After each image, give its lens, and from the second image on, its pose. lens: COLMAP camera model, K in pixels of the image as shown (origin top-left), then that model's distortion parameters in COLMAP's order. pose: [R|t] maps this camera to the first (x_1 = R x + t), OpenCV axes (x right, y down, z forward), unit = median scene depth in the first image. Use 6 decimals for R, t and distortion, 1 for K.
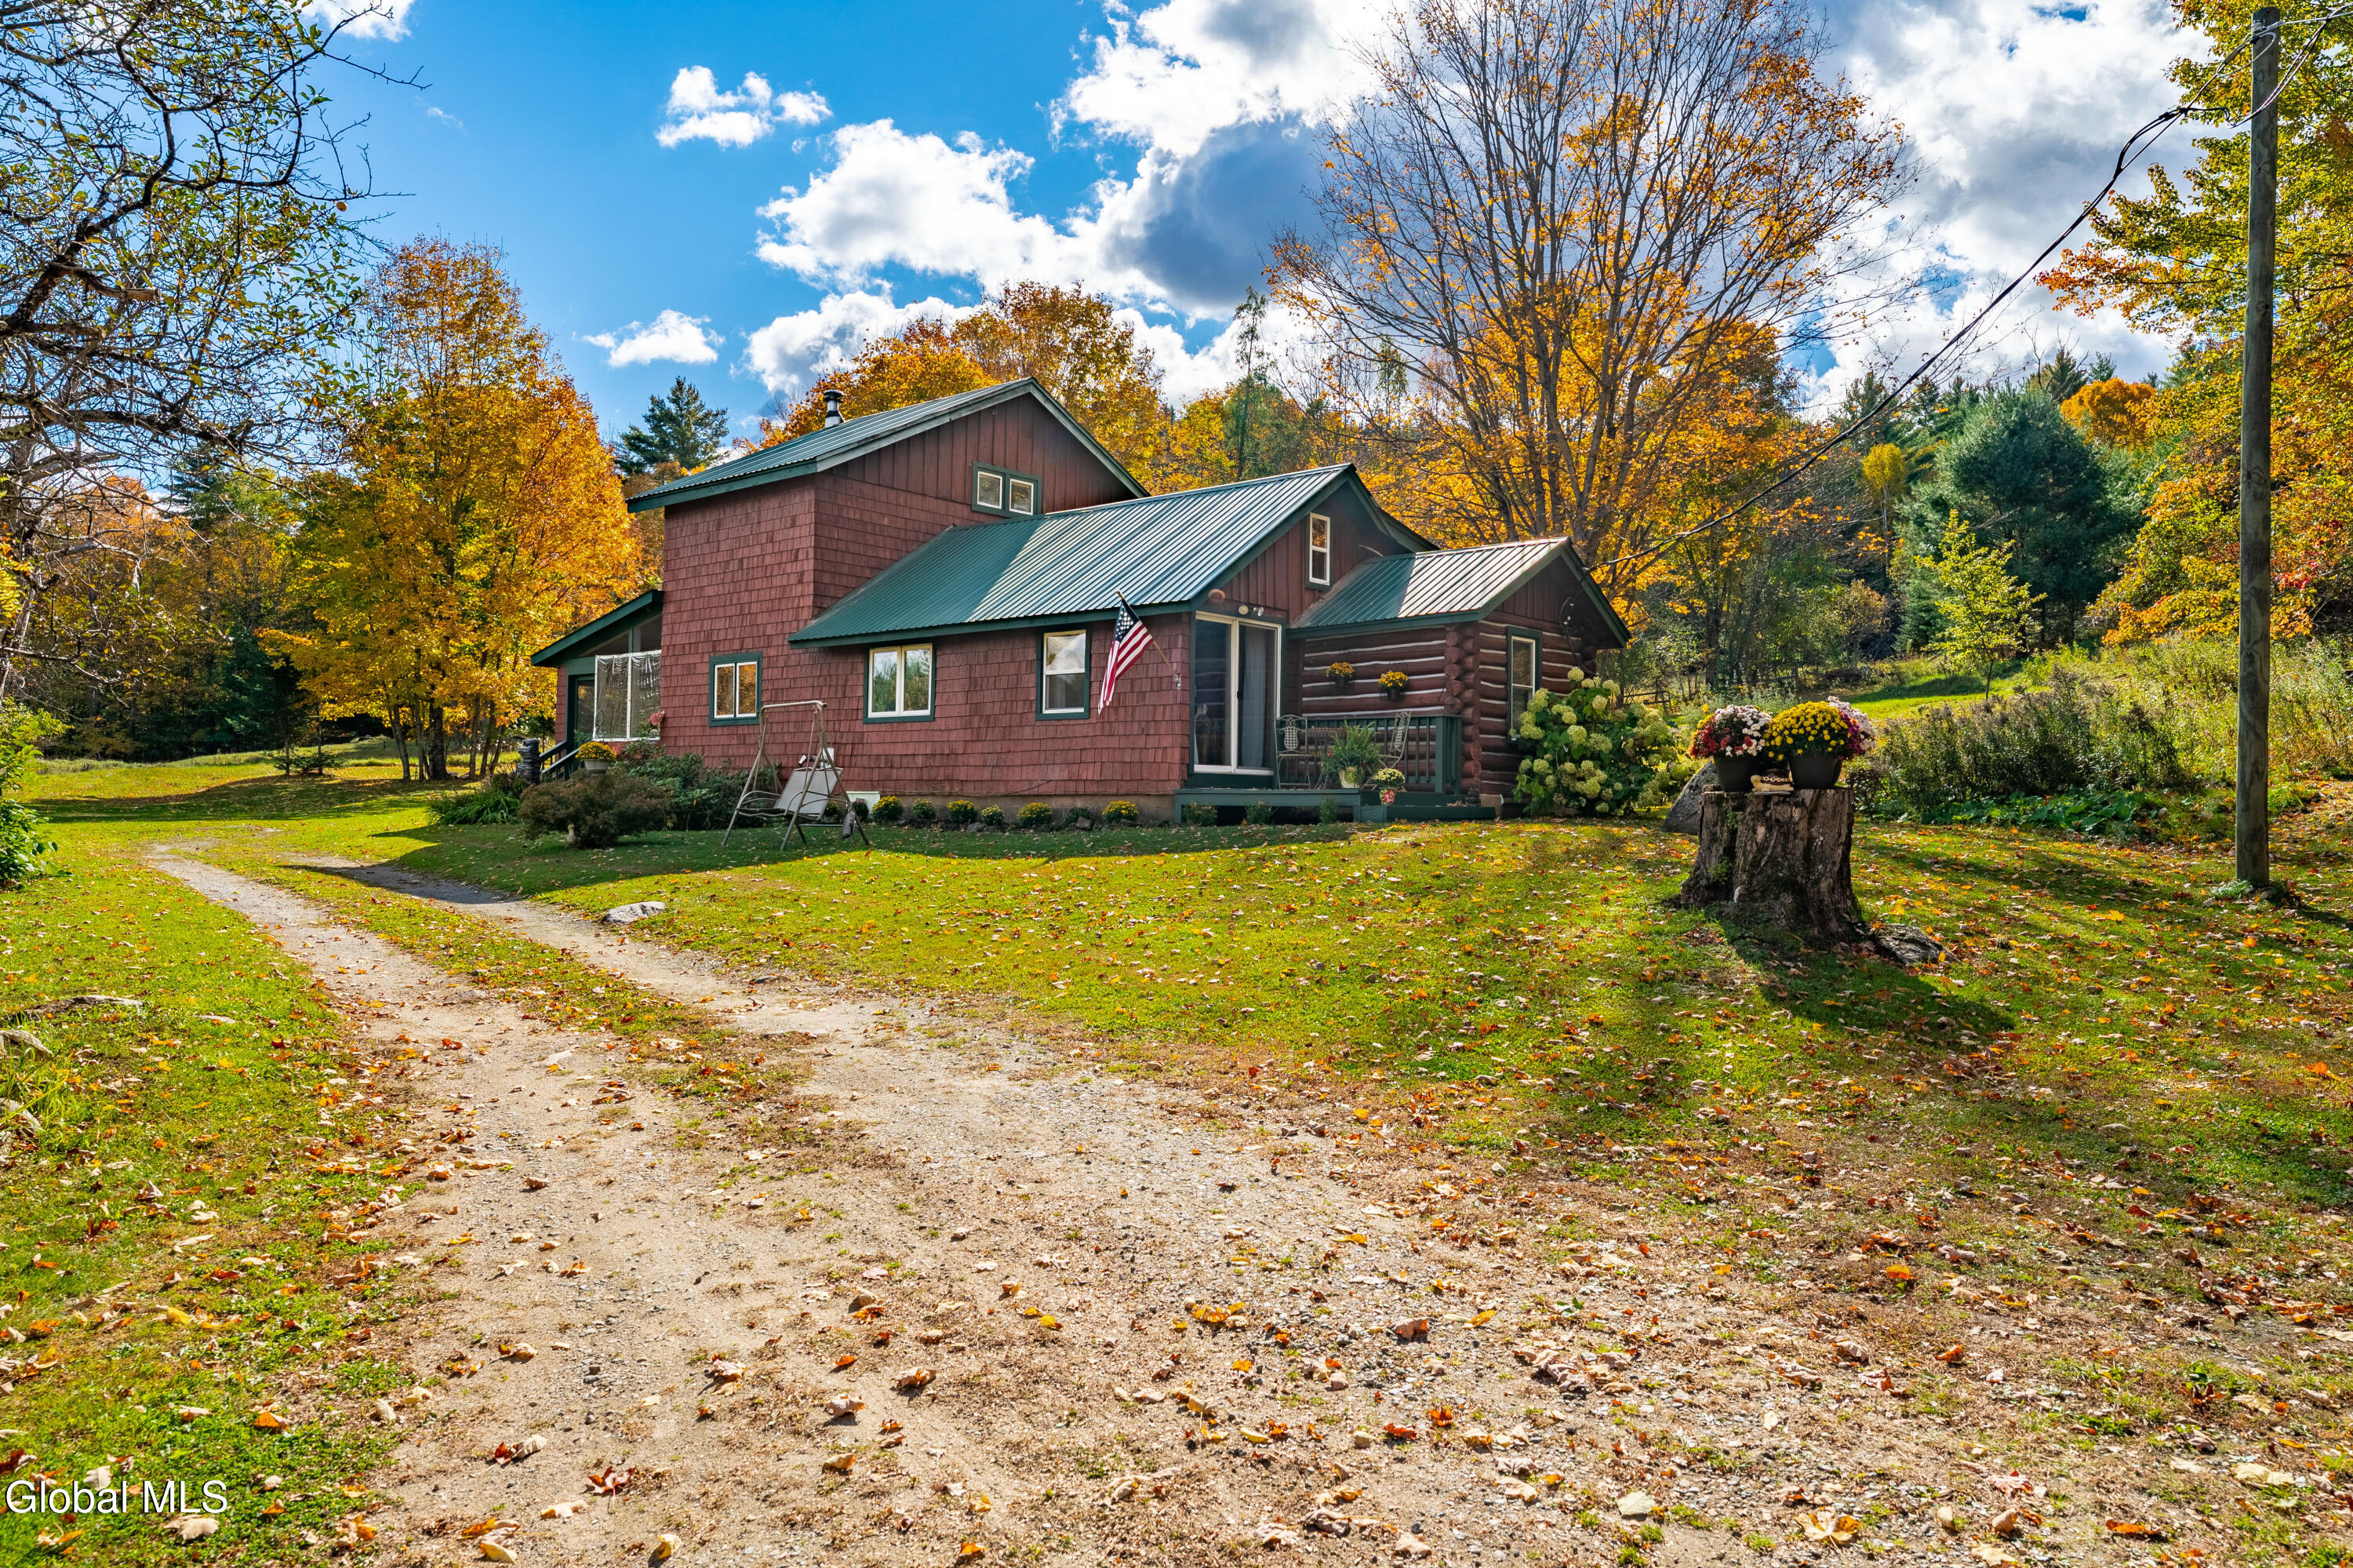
lens RADIAL K [[1624.5, 0, 1176.5], [0, 1624.5, 784.0], [0, 0, 1]] dist [-0.053971, -0.001078]
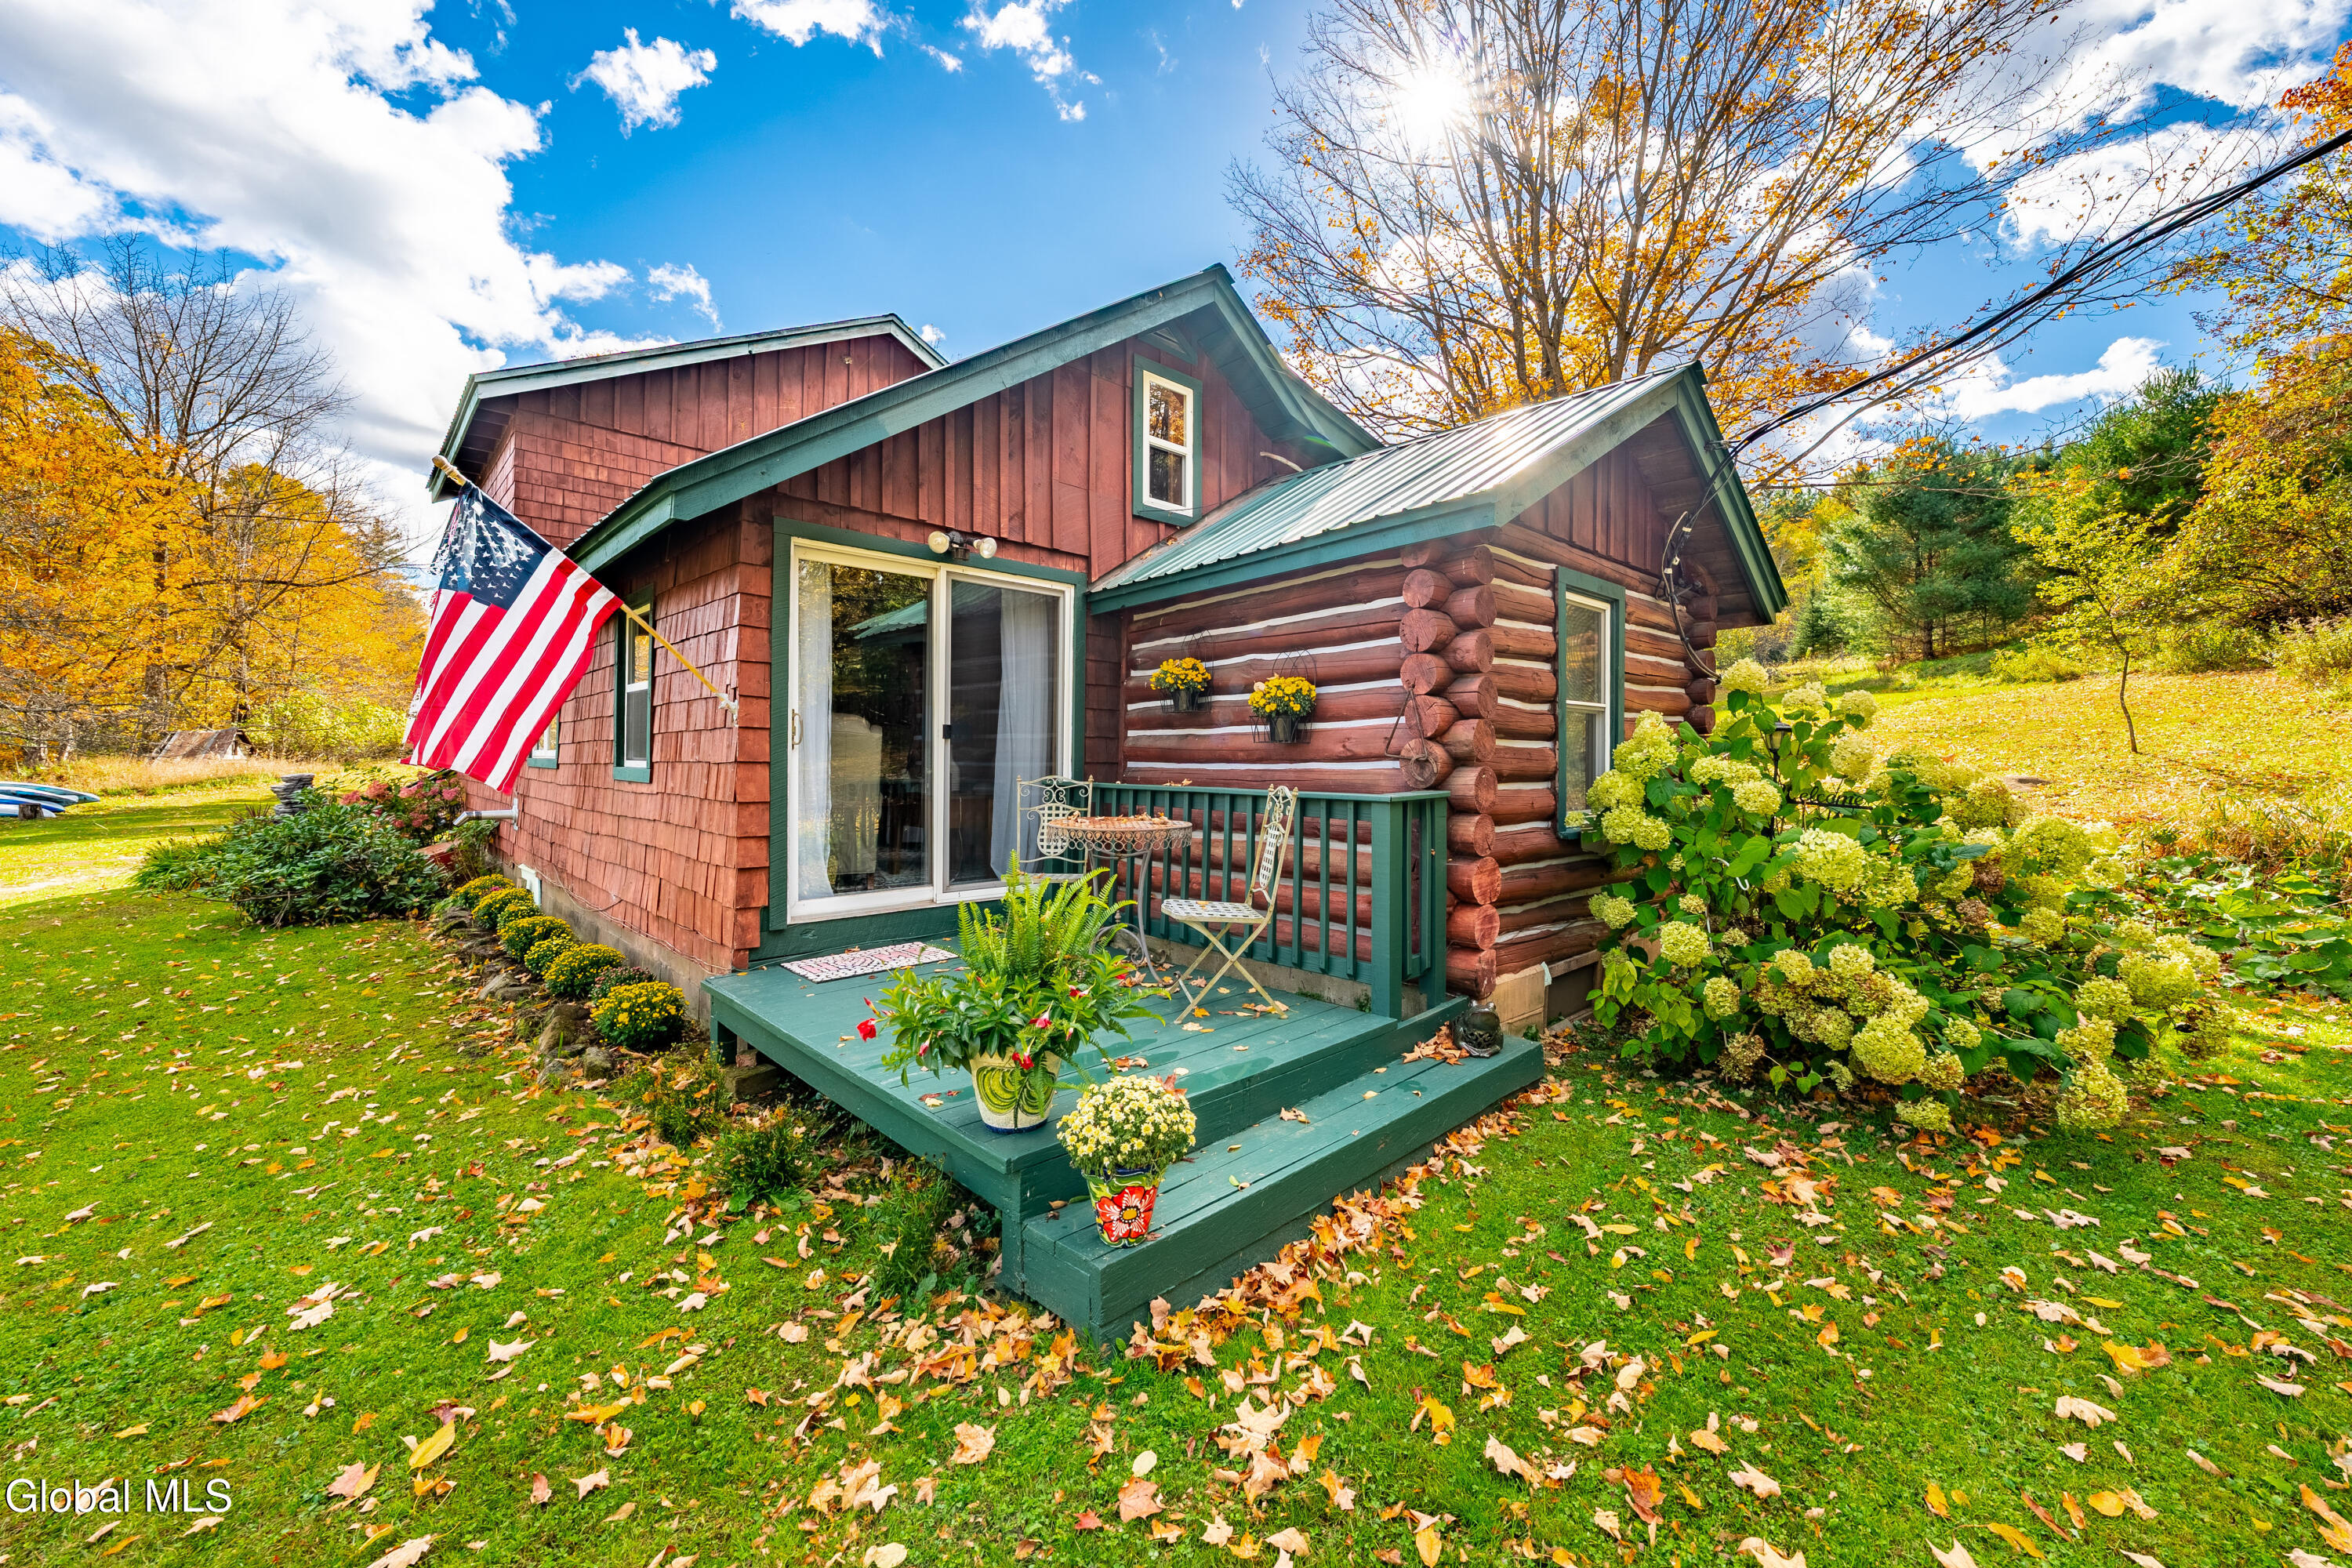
lens RADIAL K [[825.8, 0, 1172.2], [0, 825.8, 740.5], [0, 0, 1]] dist [-0.009243, 0.000037]
pose [[0.988072, -0.001669, -0.153985, 0.138106], [0.002638, 0.999978, 0.006087, -0.053438], [0.153972, -0.006420, 0.988054, 0.776711]]
